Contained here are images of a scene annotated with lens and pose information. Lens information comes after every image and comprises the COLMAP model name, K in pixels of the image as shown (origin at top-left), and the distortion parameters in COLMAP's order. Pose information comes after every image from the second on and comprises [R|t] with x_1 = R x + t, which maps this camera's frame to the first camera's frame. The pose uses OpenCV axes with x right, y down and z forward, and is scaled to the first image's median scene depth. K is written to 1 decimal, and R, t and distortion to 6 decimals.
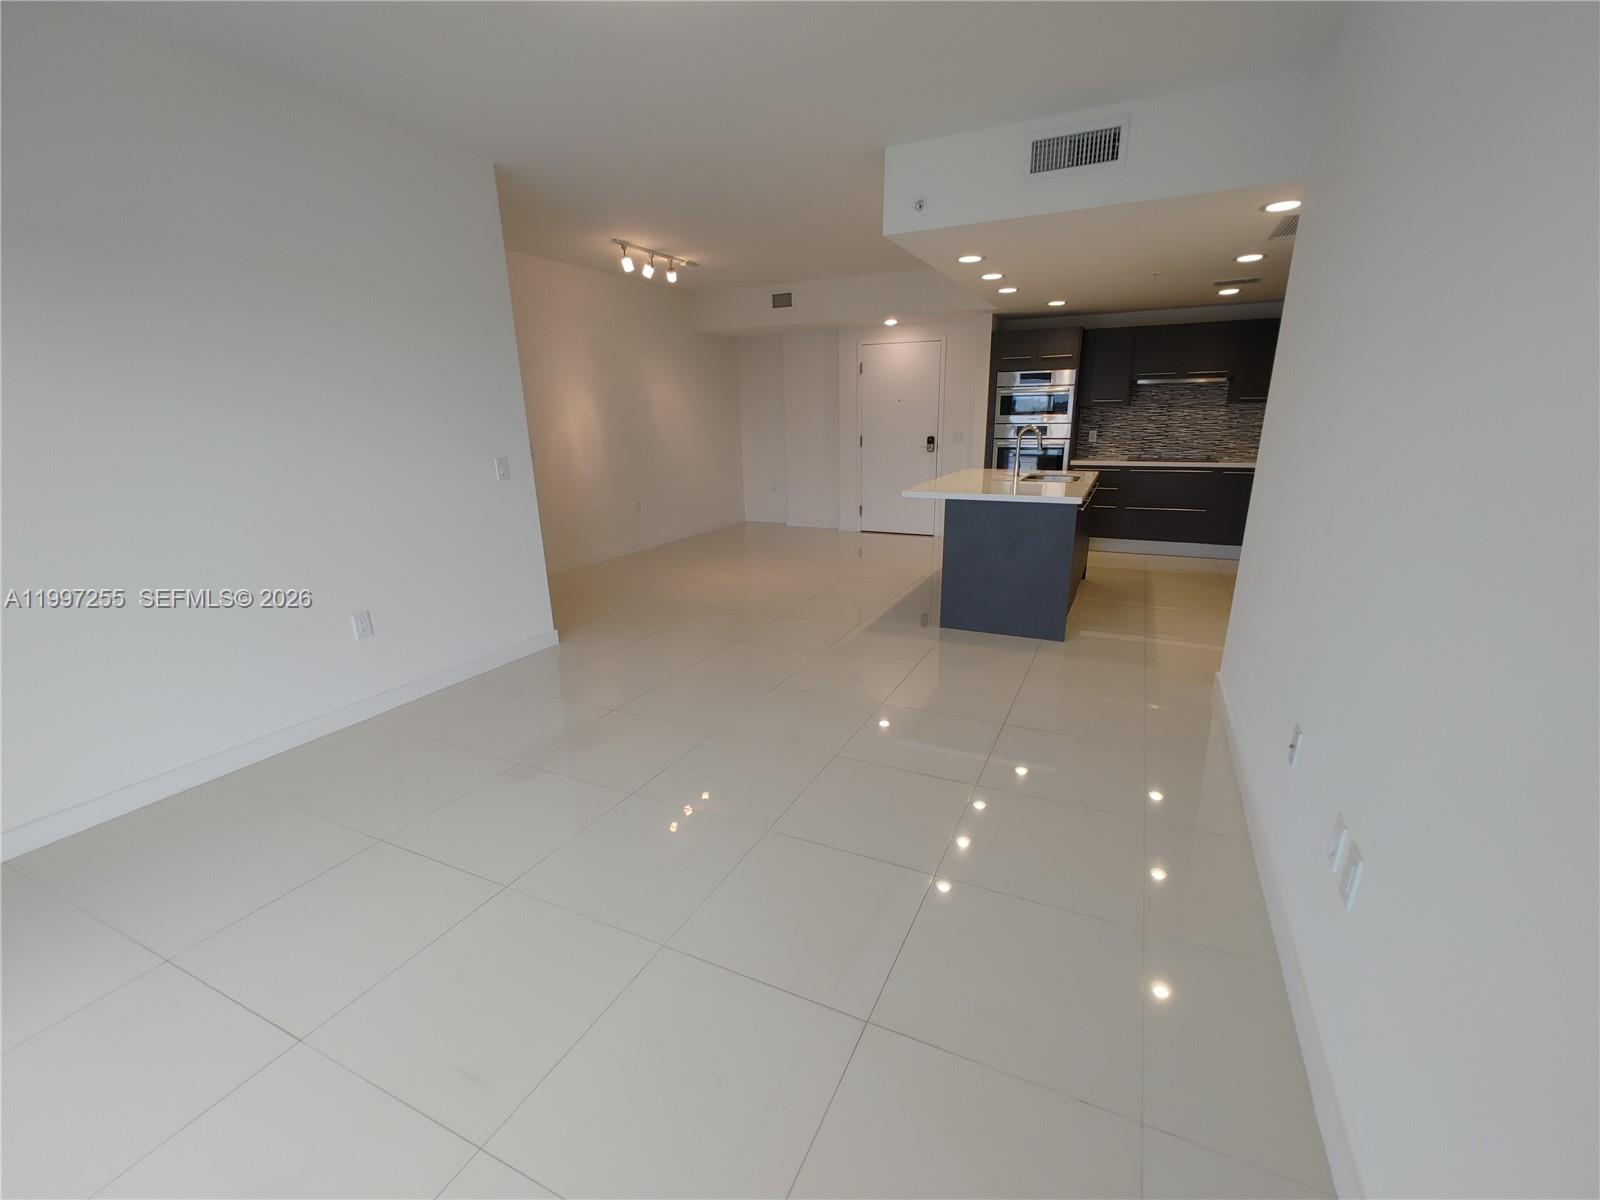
lens RADIAL K [[680.1, 0, 815.1], [0, 680.1, 626.1], [0, 0, 1]] dist [-0.000119, 0.000329]
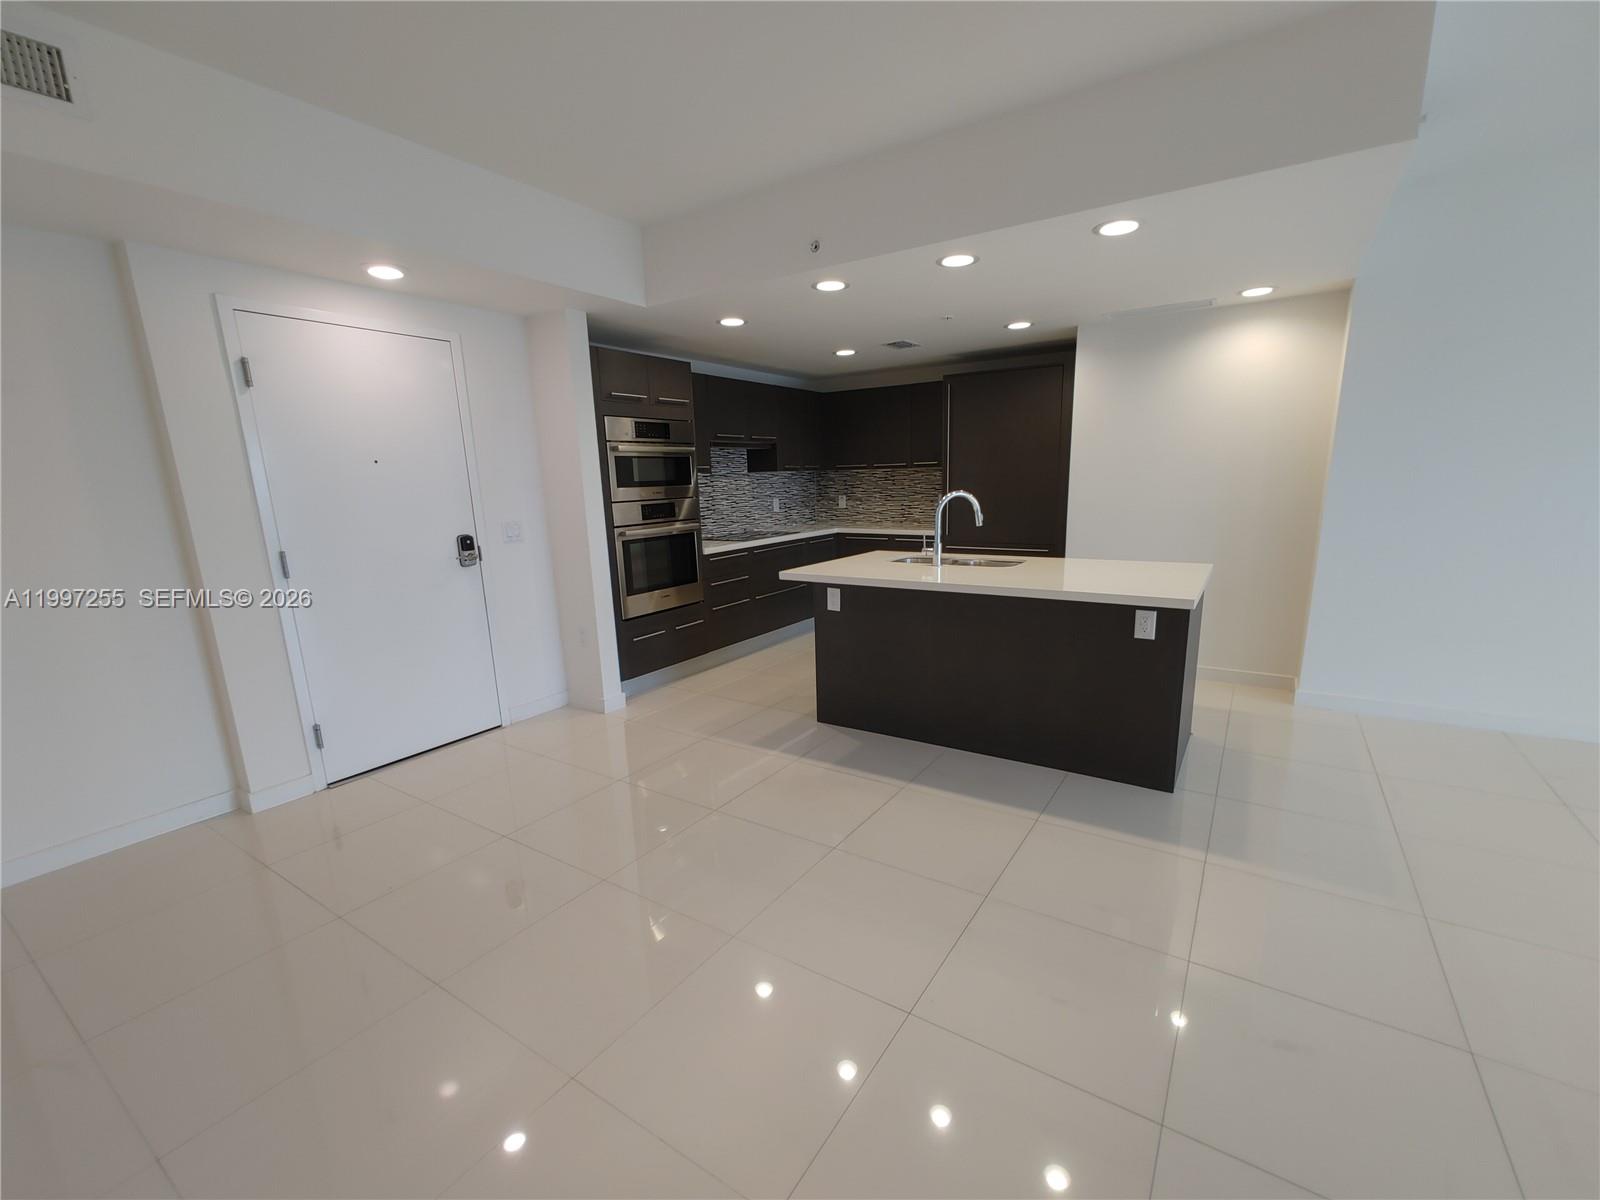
lens RADIAL K [[682.1, 0, 821.3], [0, 682.1, 619.7], [0, 0, 1]] dist [-0.001051, 0.000885]
pose [[0.138276, -0.196620, 0.970680, -0.306008], [0.321252, 0.936007, 0.143833, -0.235179], [-0.936844, 0.291944, 0.192592, 0.765515]]
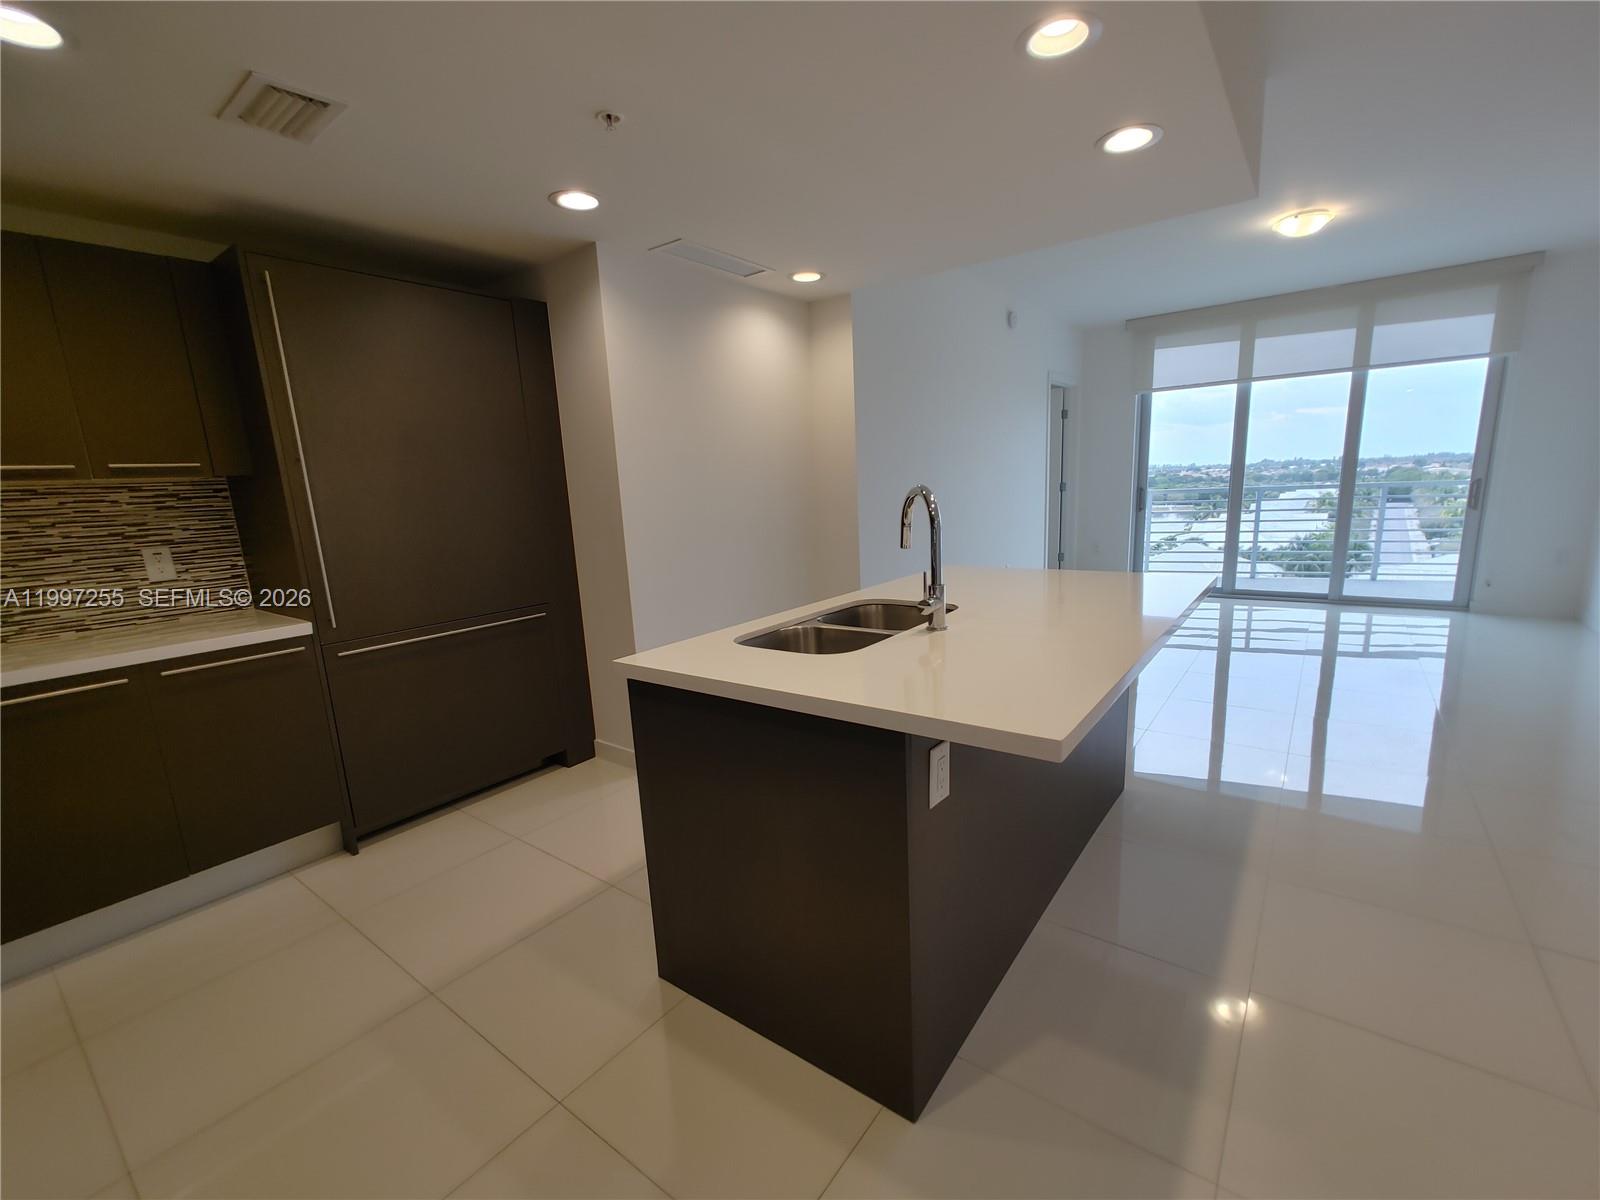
lens RADIAL K [[681.3, 0, 808.9], [0, 681.3, 616.6], [0, 0, 1]] dist [0.000921, -0.000455]
pose [[-0.976348, 0.018321, 0.215429, 0.222406], [0.120470, 0.873490, 0.471701, -0.307955], [-0.179533, 0.486497, -0.855037, 1.011433]]
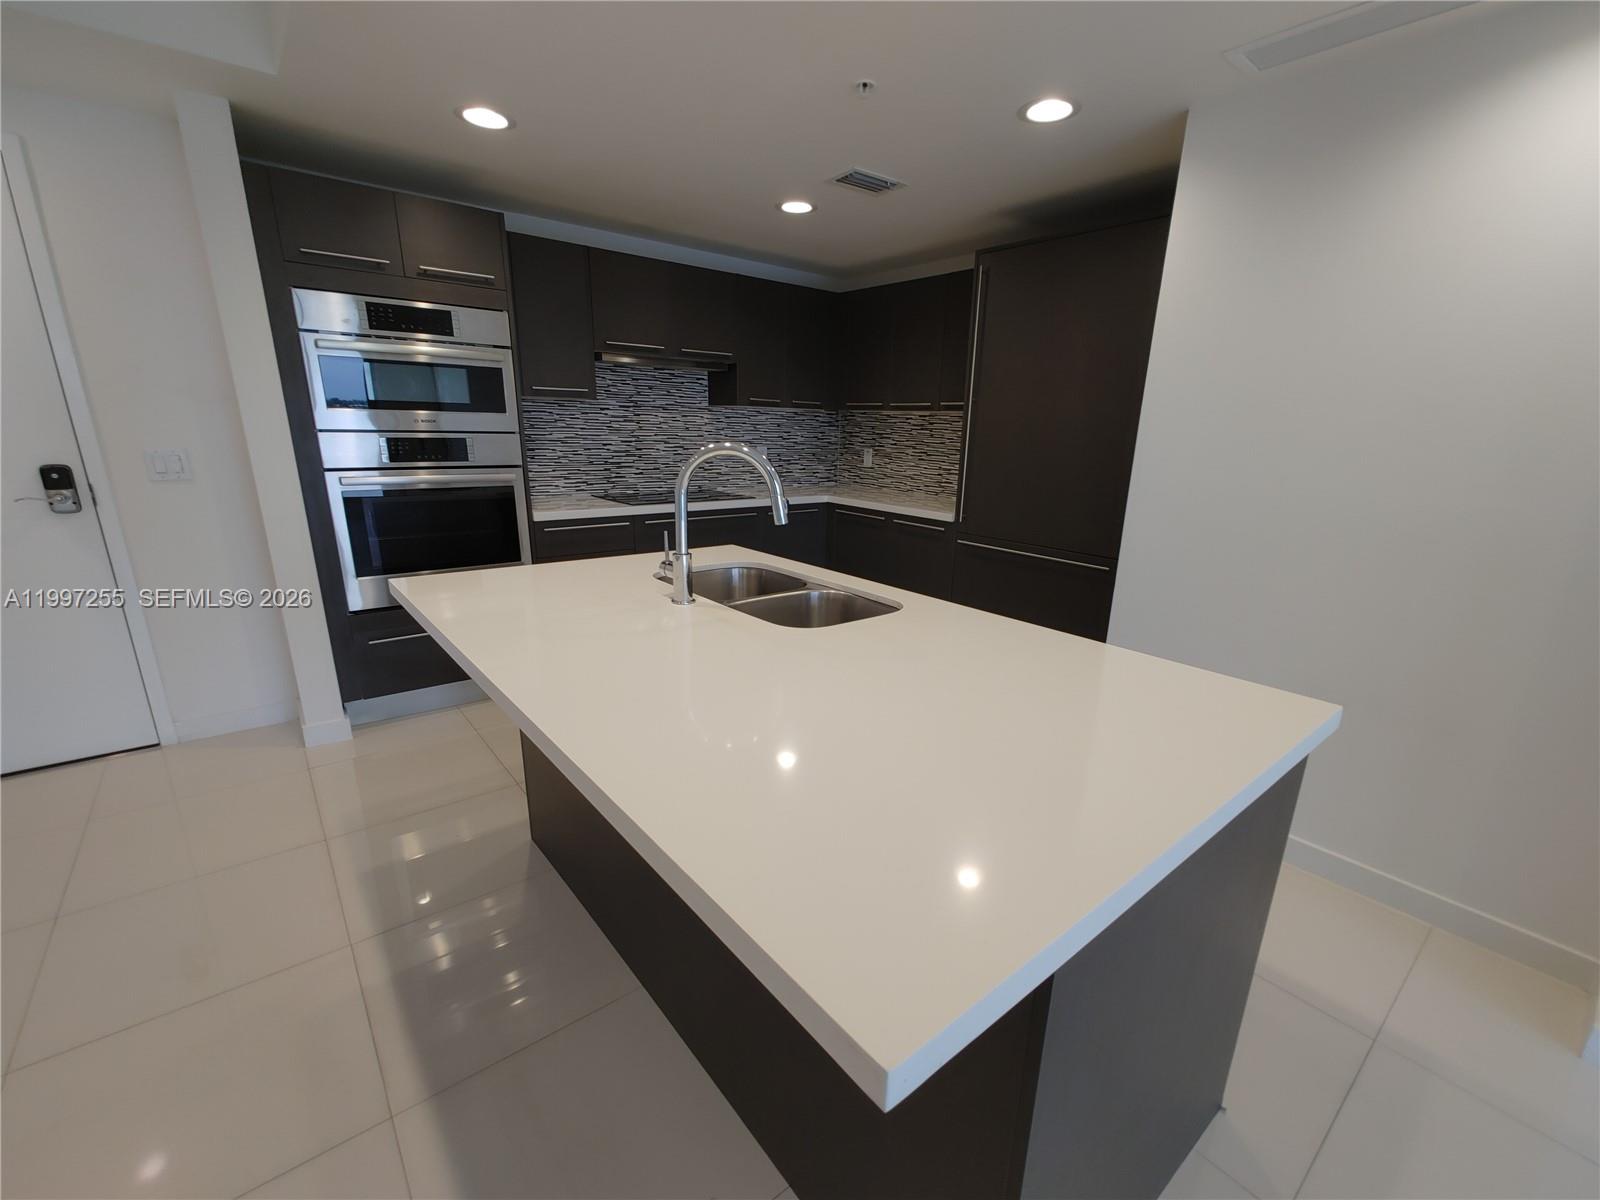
lens RADIAL K [[686.1, 0, 827.5], [0, 686.1, 627.2], [0, 0, 1]] dist [-0.000257, -0.000101]
pose [[0.427375, -0.233179, 0.873486, 0.031009], [0.239714, 0.960812, 0.139205, -0.183259], [-0.871715, 0.149894, 0.466524, 0.609967]]
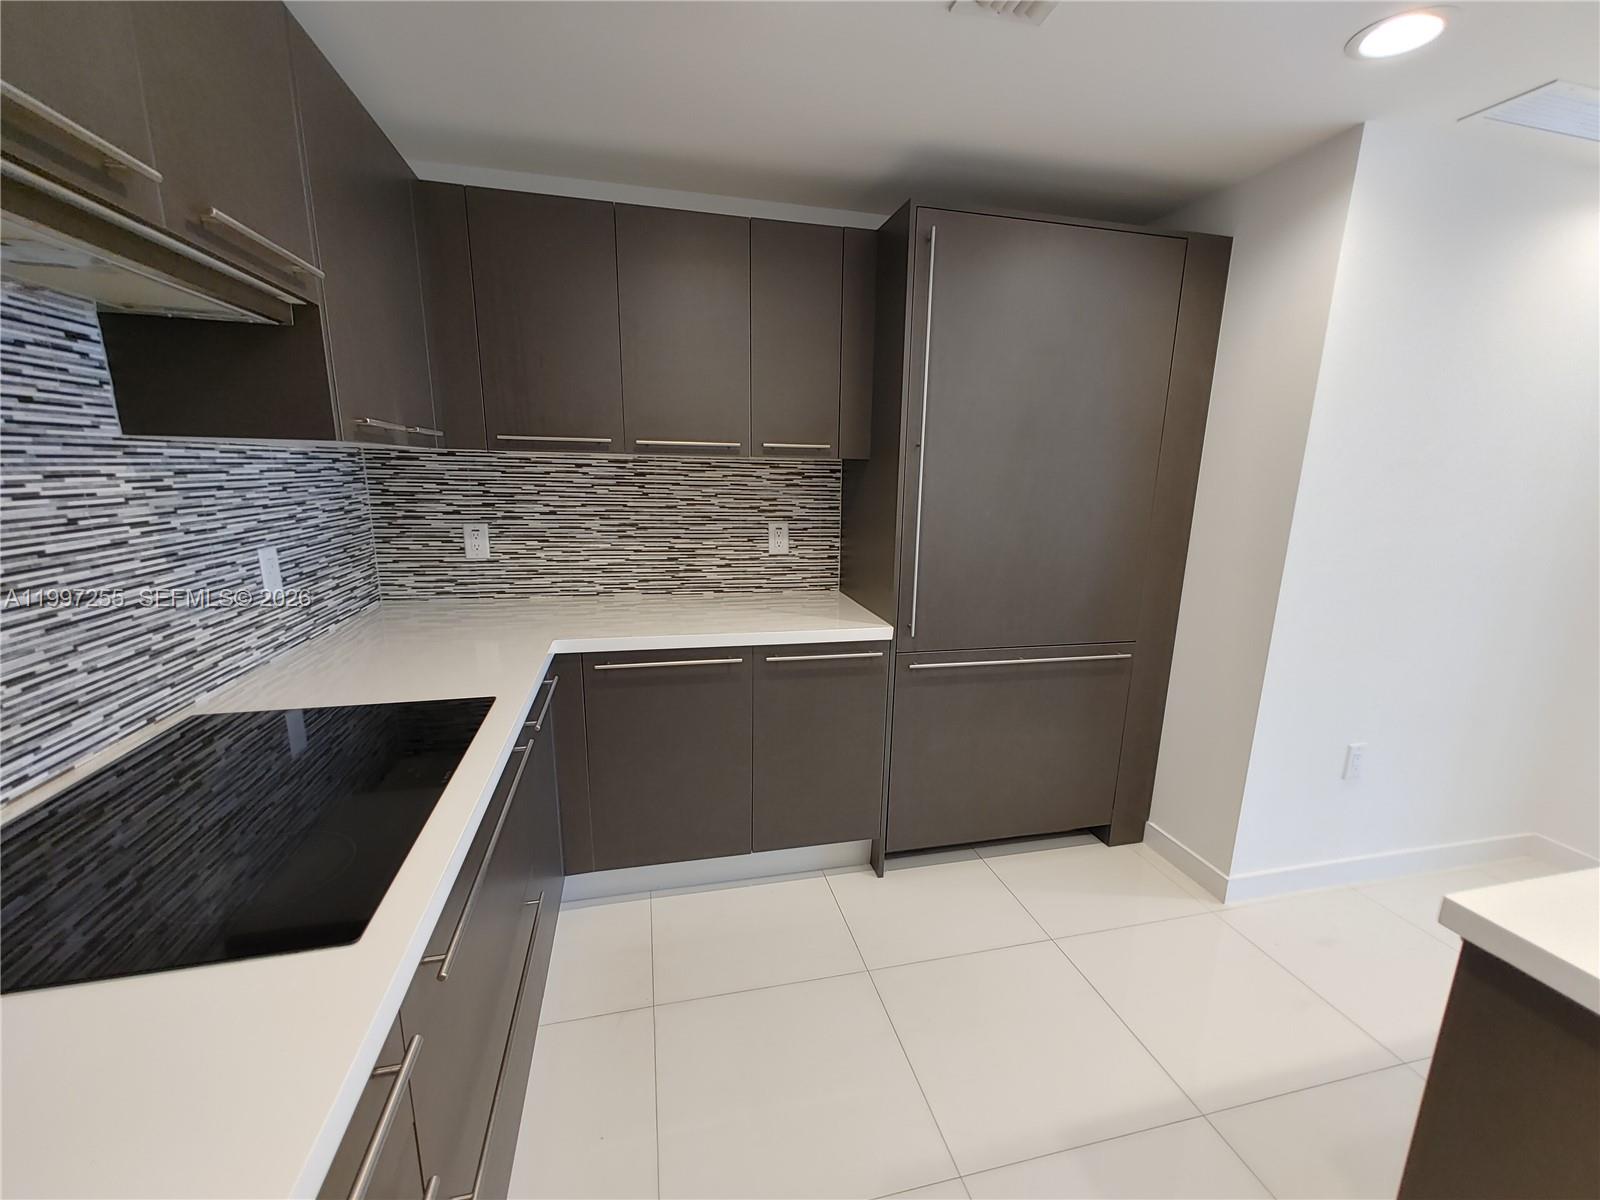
lens RADIAL K [[679.3, 0, 815.1], [0, 679.3, 621.3], [0, 0, 1]] dist [-0.001780, 0.000327]
pose [[-0.626573, -0.172082, 0.760128, 0.332050], [0.222980, 0.894968, 0.386410, -0.303186], [-0.746784, 0.411607, -0.522392, 0.949618]]
